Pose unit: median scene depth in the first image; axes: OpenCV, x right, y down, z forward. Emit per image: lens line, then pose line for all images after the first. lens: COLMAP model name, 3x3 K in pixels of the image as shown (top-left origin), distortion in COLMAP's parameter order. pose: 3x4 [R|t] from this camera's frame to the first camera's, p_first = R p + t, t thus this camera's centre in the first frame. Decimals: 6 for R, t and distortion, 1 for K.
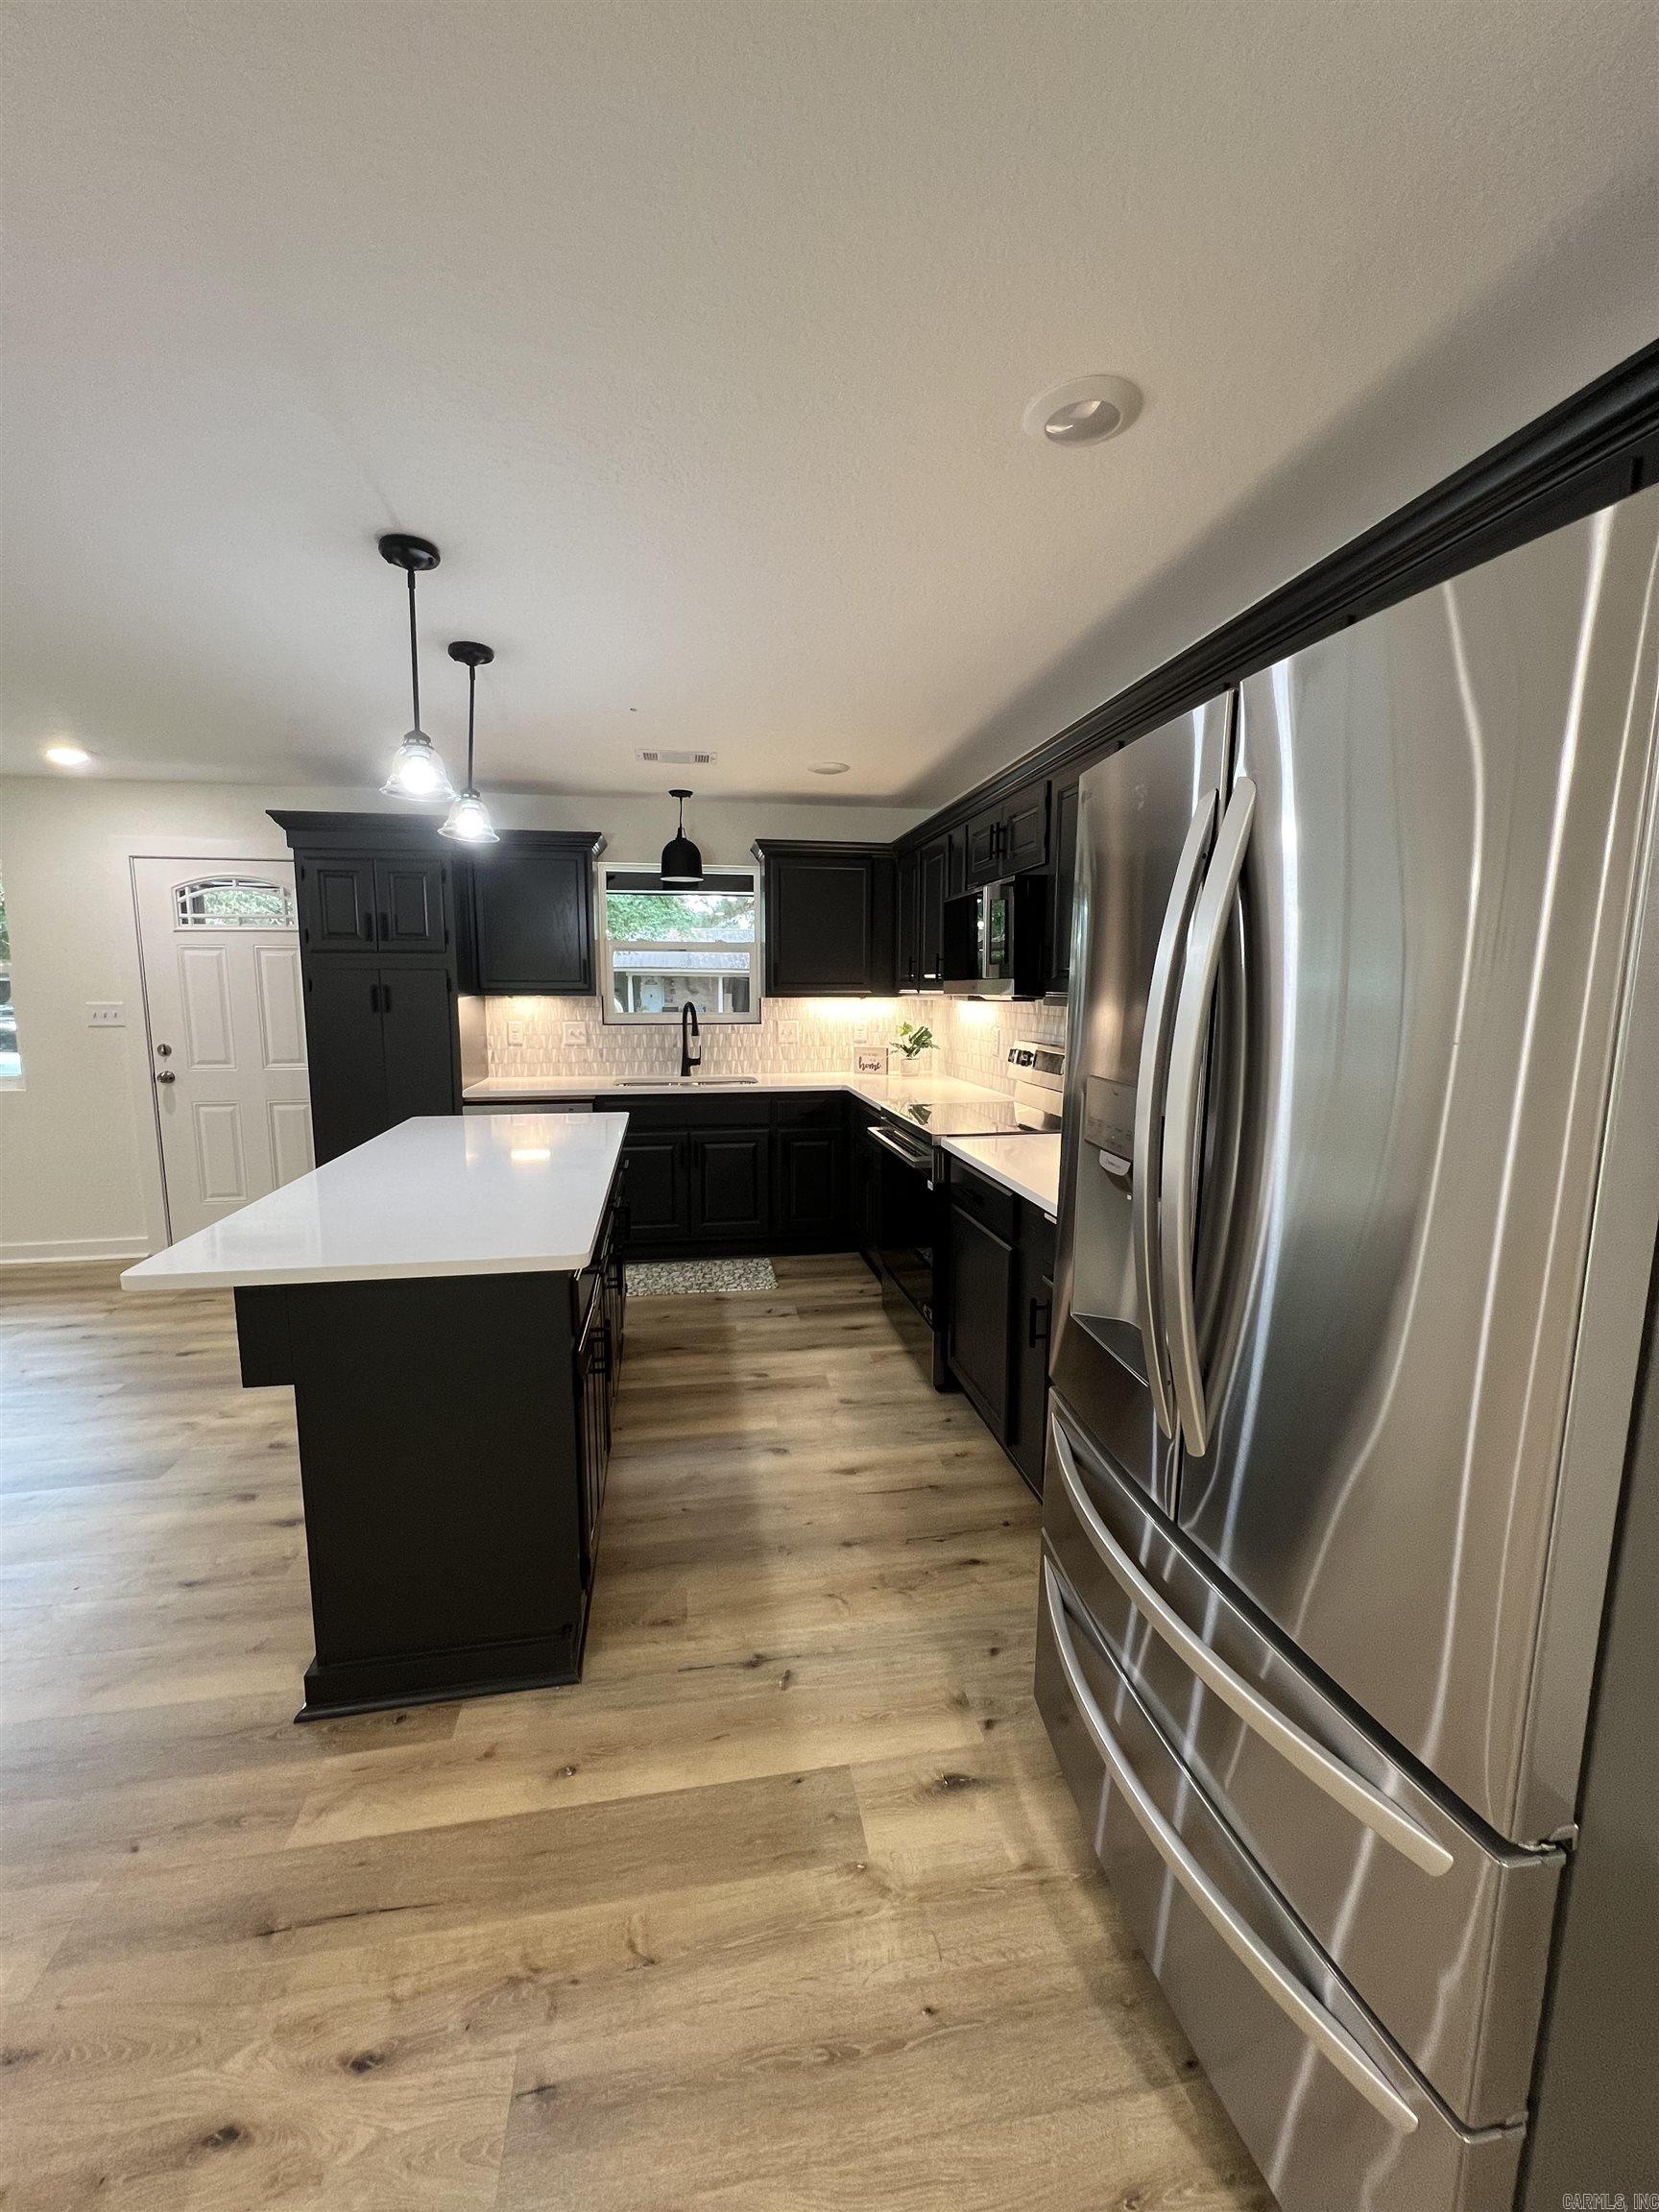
lens RADIAL K [[879.9, 0, 832.2], [0, 879.9, 1102.7], [0, 0, 1]] dist [-0.001475, 0.000231]
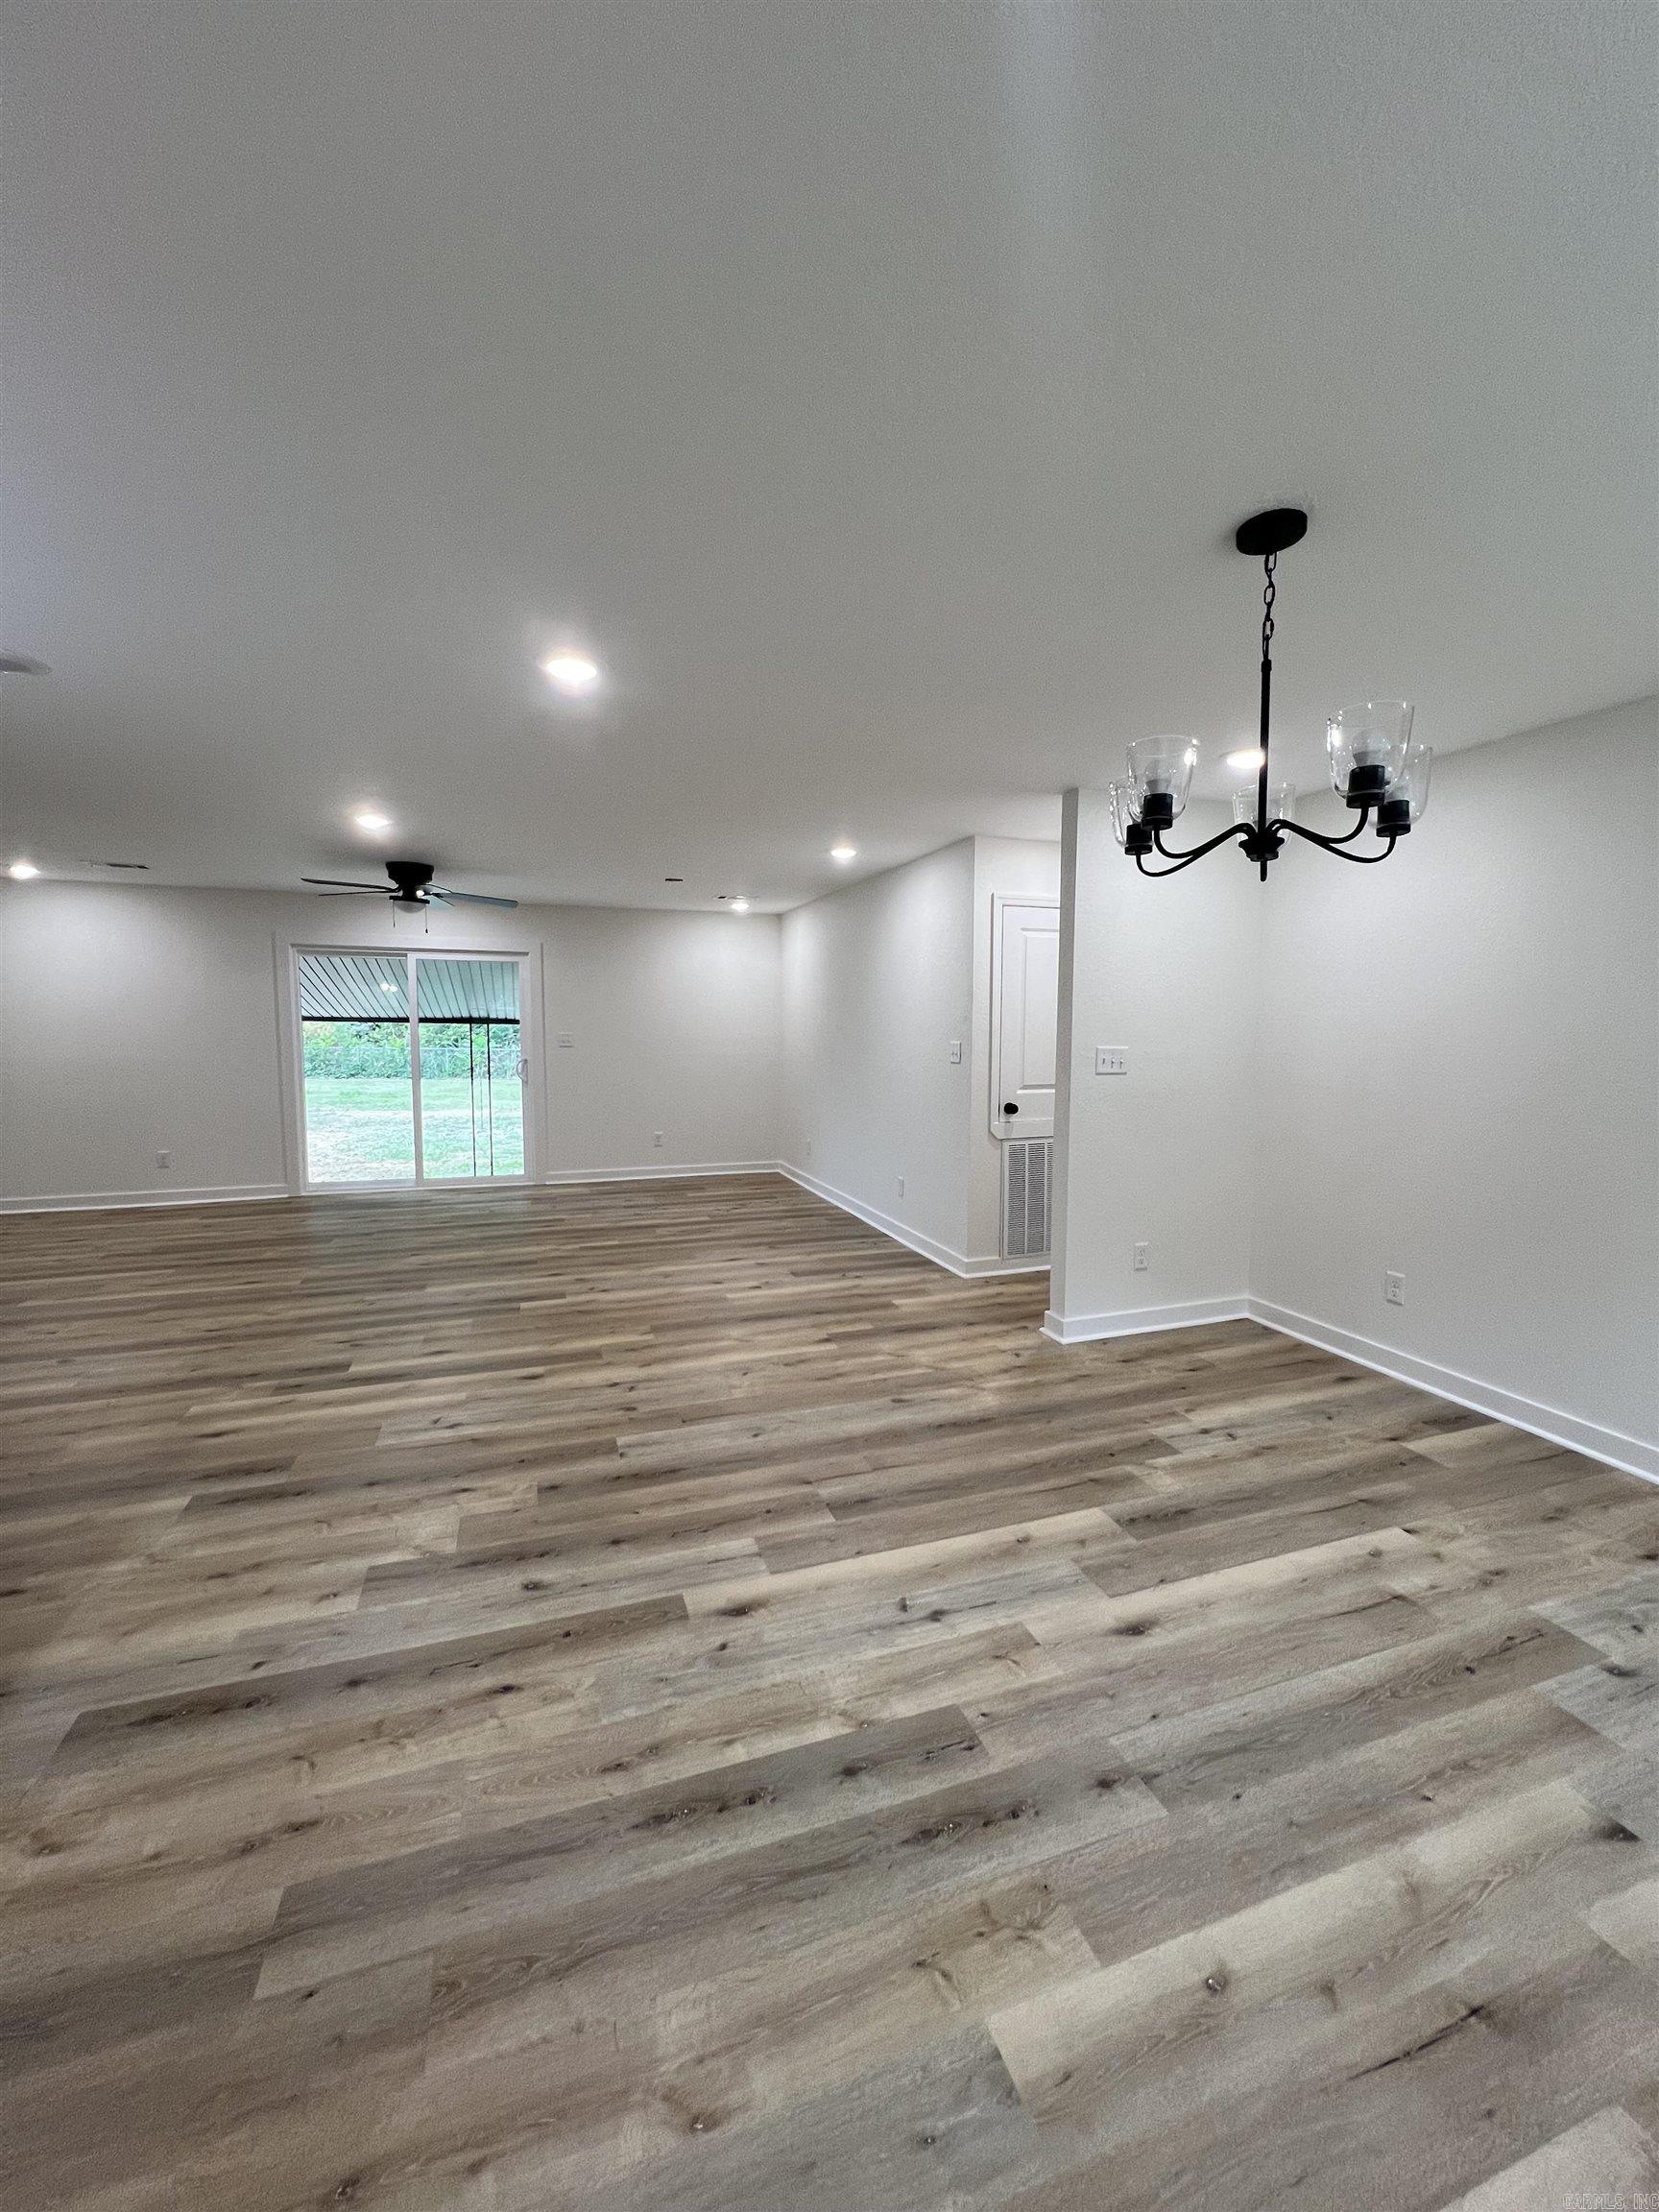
lens RADIAL K [[879.9, 0, 832.2], [0, 879.9, 1102.7], [0, 0, 1]] dist [-0.001475, 0.000231]
pose [[-0.986377, 0.007764, -0.164316, -0.742440], [-0.028349, 0.975917, 0.216290, -0.127430], [0.162038, 0.218002, -0.962403, 0.991877]]
